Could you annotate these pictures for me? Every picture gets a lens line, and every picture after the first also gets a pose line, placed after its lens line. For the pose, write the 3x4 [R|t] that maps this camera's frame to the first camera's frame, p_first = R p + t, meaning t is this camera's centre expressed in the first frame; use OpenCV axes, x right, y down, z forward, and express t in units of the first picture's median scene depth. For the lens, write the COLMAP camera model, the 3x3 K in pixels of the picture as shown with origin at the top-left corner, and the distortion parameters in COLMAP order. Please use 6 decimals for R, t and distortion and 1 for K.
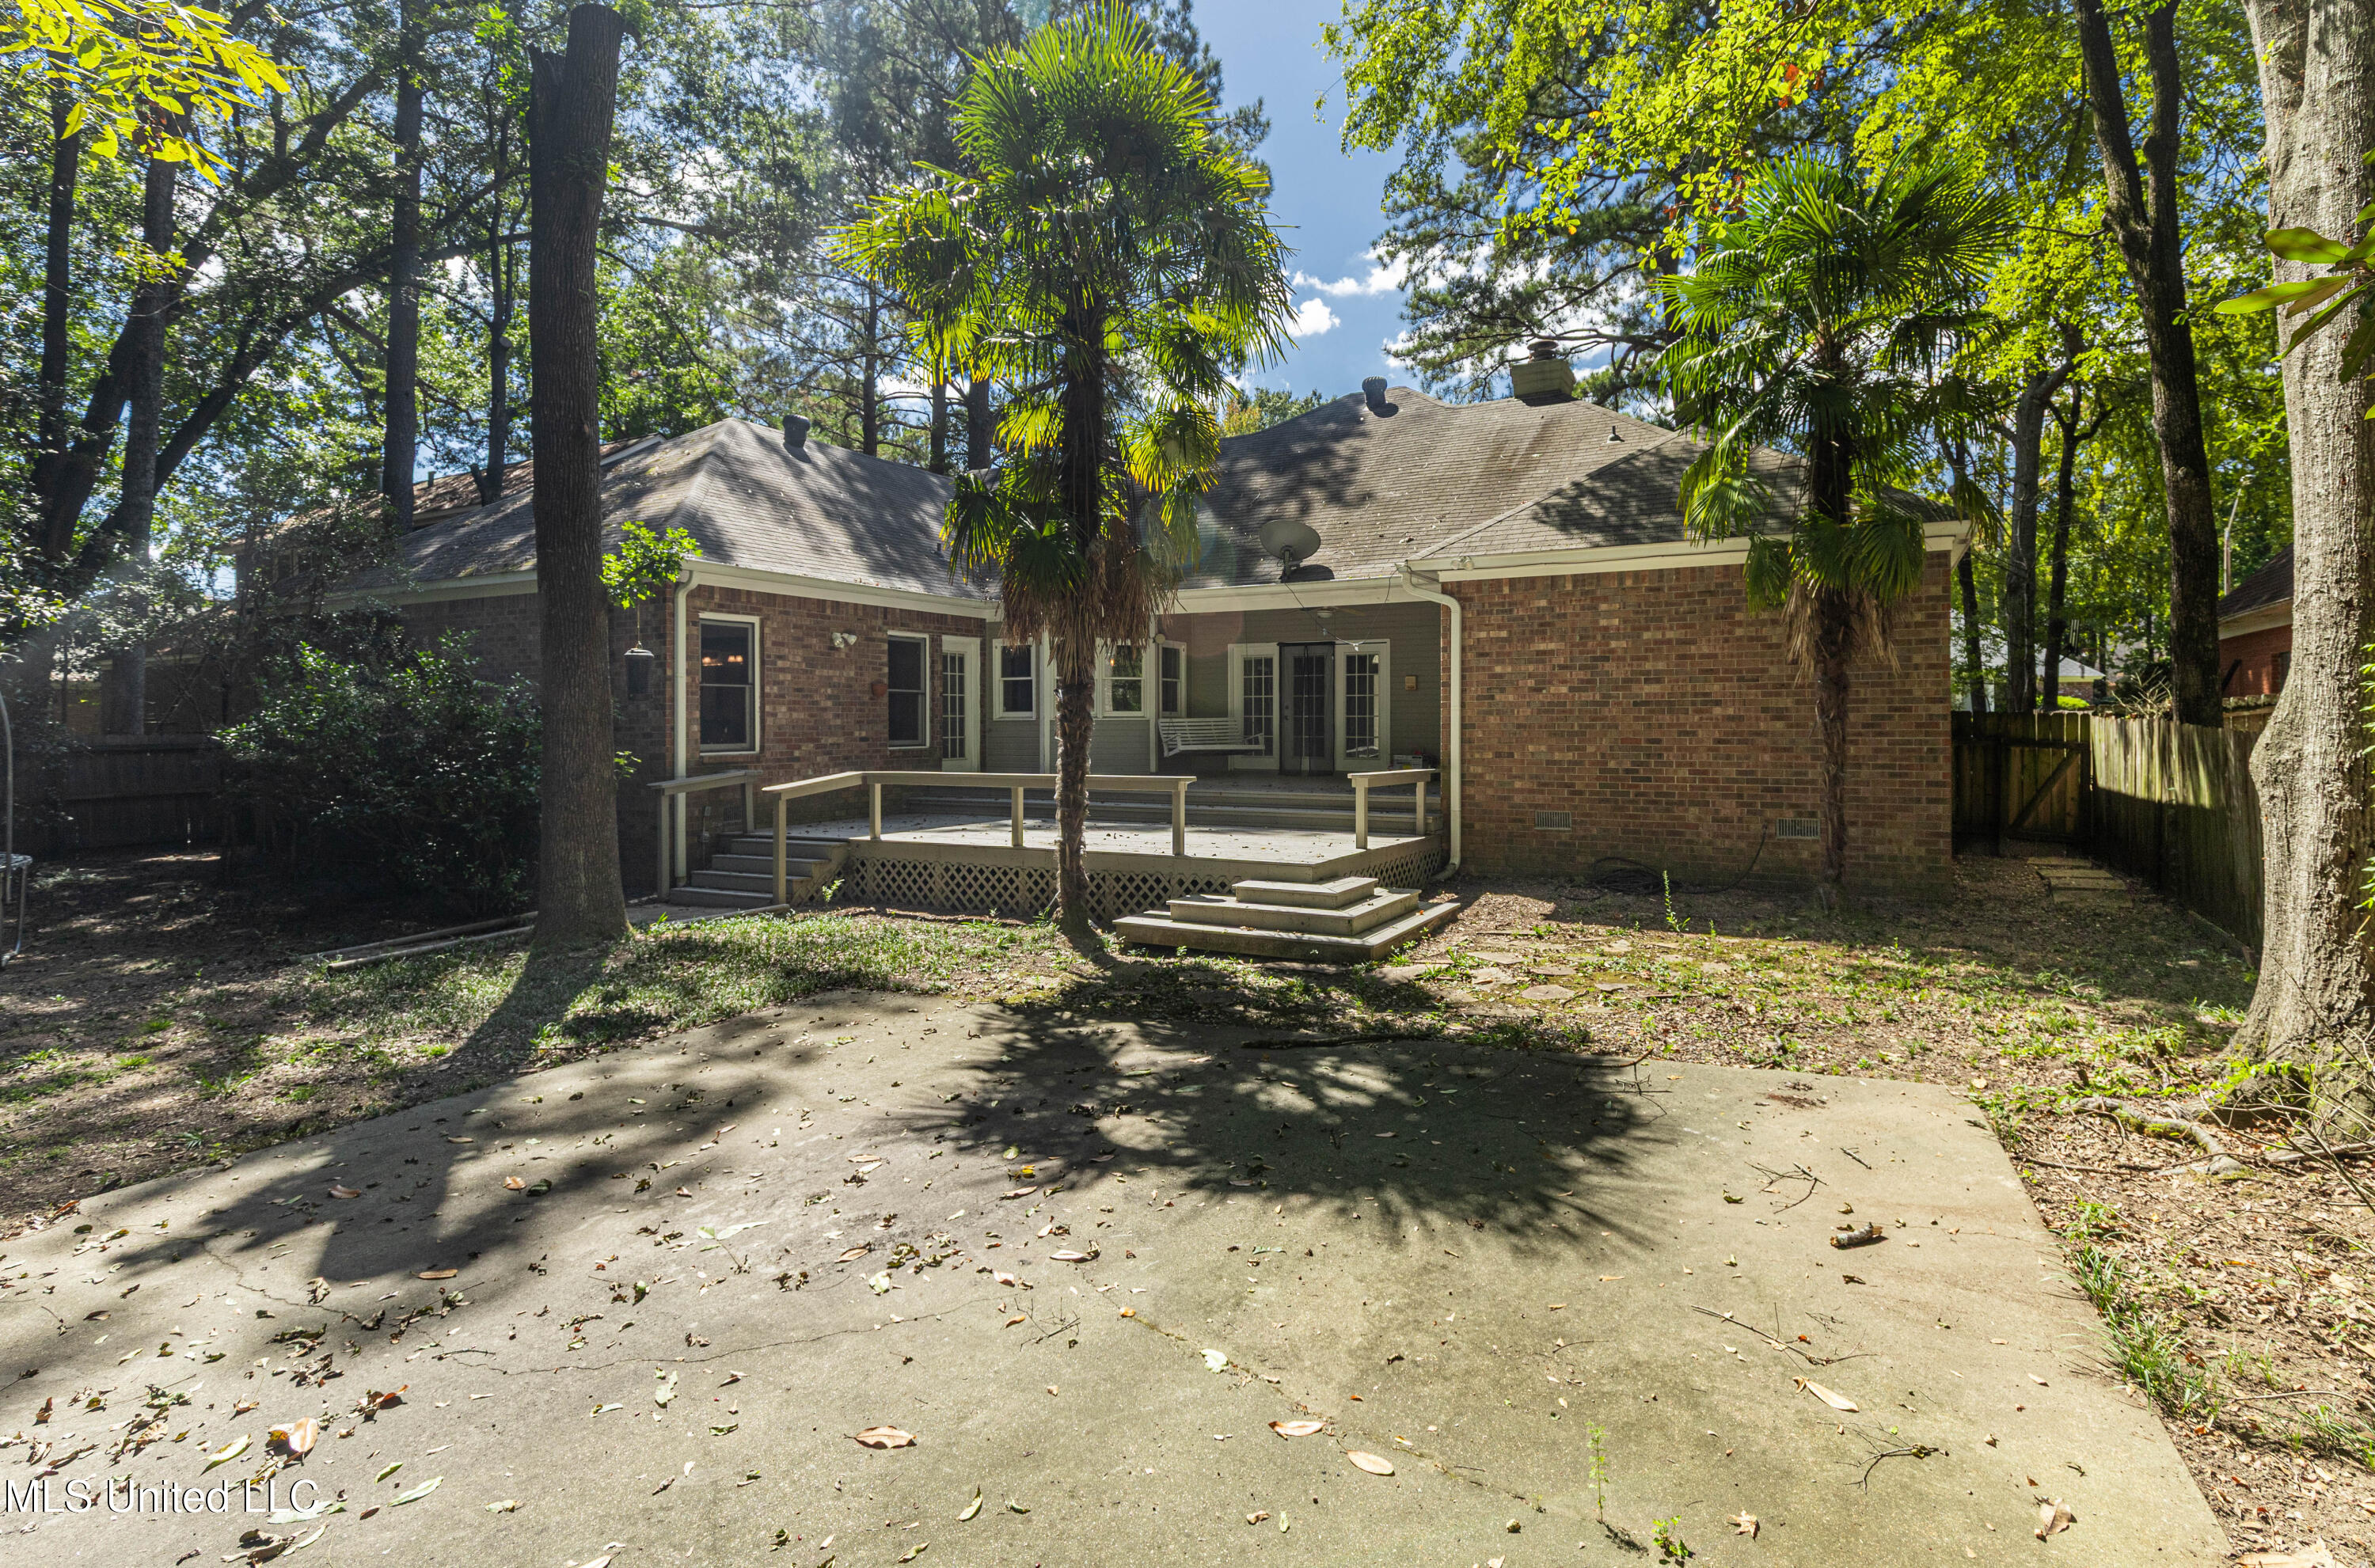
lens RADIAL K [[1201.0, 0, 1191.0], [0, 1201.0, 703.2], [0, 0, 1]] dist [0.020202, -0.000242]
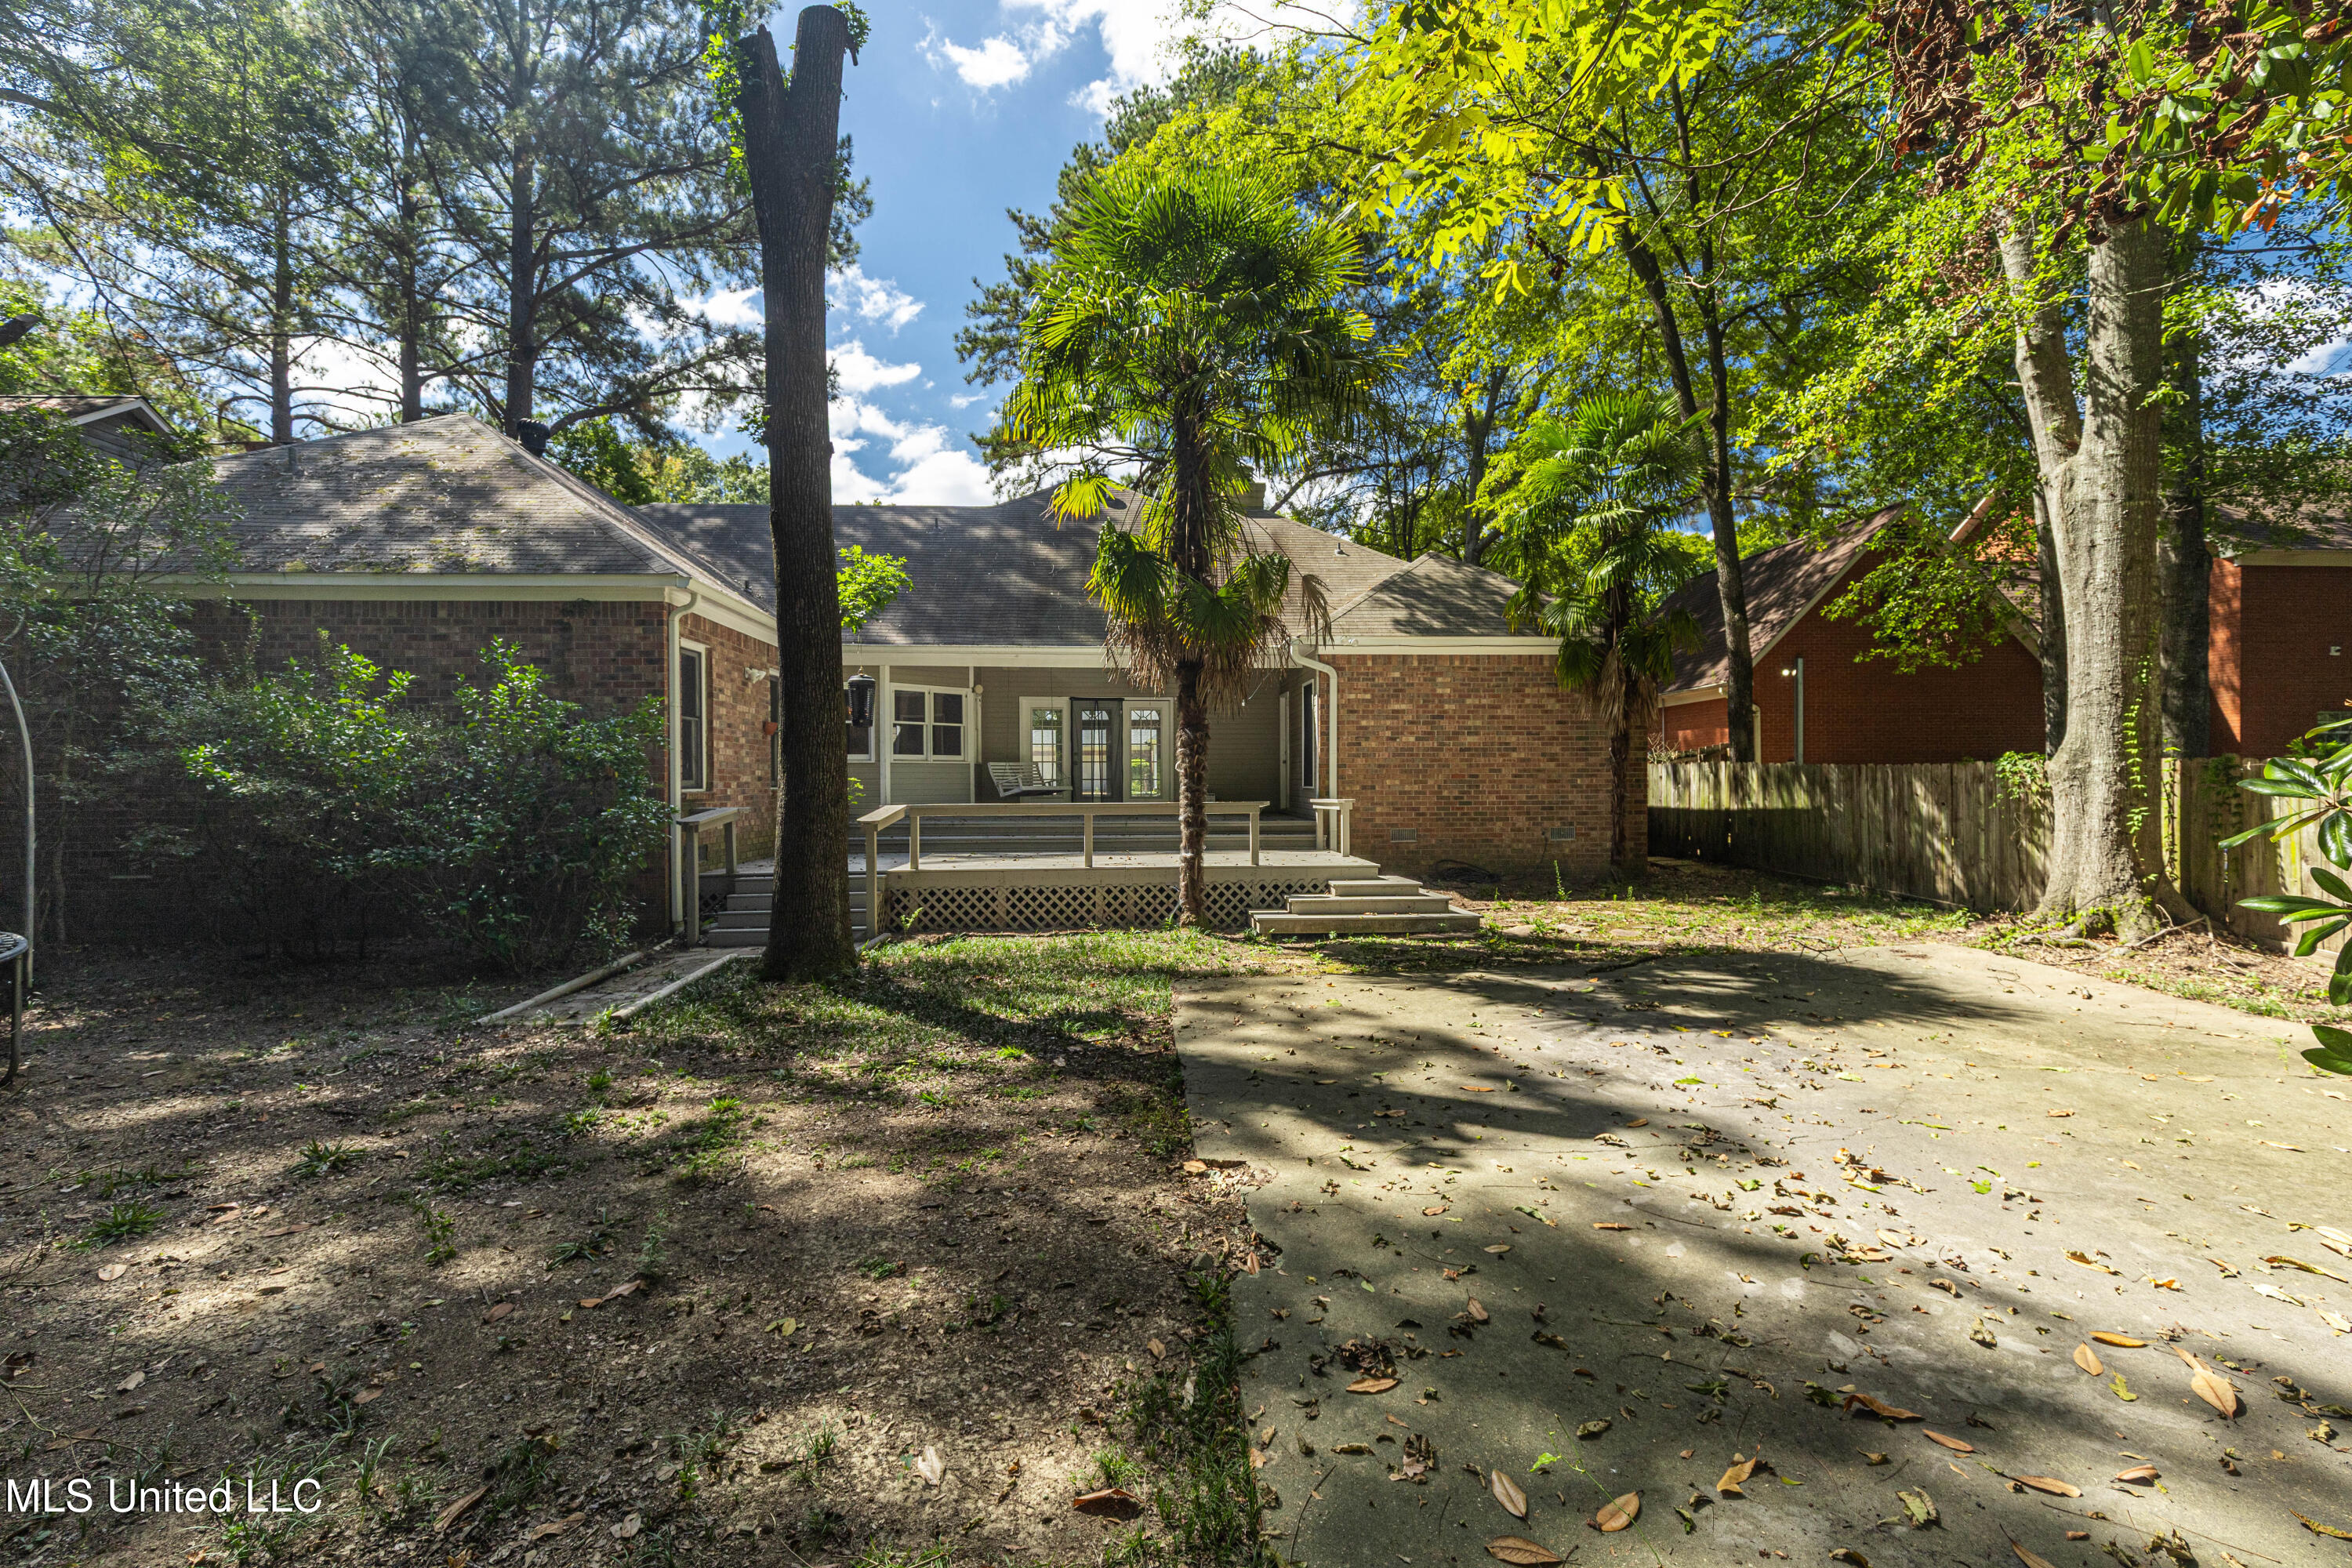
lens RADIAL K [[1110.9, 0, 1172.0], [0, 1110.9, 786.2], [0, 0, 1]] dist [0.016491, -0.003892]
pose [[0.849003, -0.001717, 0.528385, -0.671059], [-0.008540, 0.999820, 0.016970, 0.026497], [-0.528318, -0.018920, 0.848836, 0.082534]]
